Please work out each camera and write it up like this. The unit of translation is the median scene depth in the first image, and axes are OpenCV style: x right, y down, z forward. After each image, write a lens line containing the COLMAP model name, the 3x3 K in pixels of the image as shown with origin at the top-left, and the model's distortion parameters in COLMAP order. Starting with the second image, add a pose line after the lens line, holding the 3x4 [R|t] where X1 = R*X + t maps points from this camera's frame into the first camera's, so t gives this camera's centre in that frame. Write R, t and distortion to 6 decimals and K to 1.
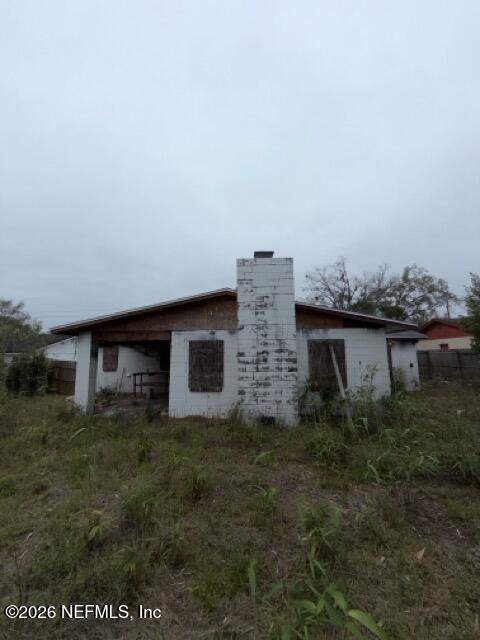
lens RADIAL K [[256.0, 0, 240.1], [0, 256.0, 319.3], [0, 0, 1]] dist [-0.003813, 0.000010]
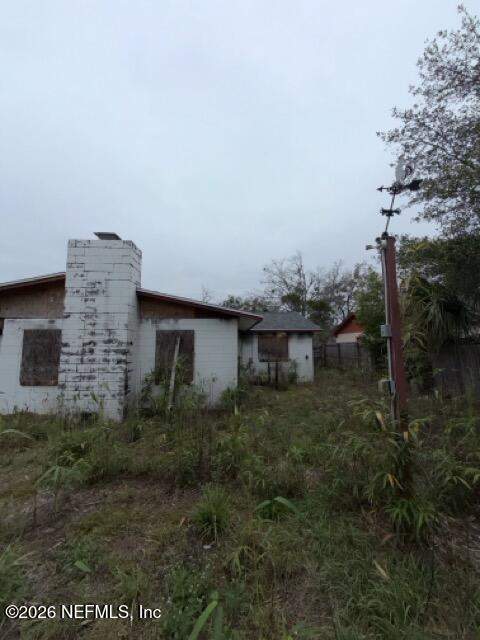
lens RADIAL K [[256.0, 0, 238.9], [0, 256.0, 320.4], [0, 0, 1]] dist [-0.003813, 0.000010]
pose [[0.993900, 0.016727, 0.109013, 0.482913], [-0.020604, 0.999191, 0.034540, 0.005207], [-0.108347, -0.036575, 0.993440, 0.032302]]
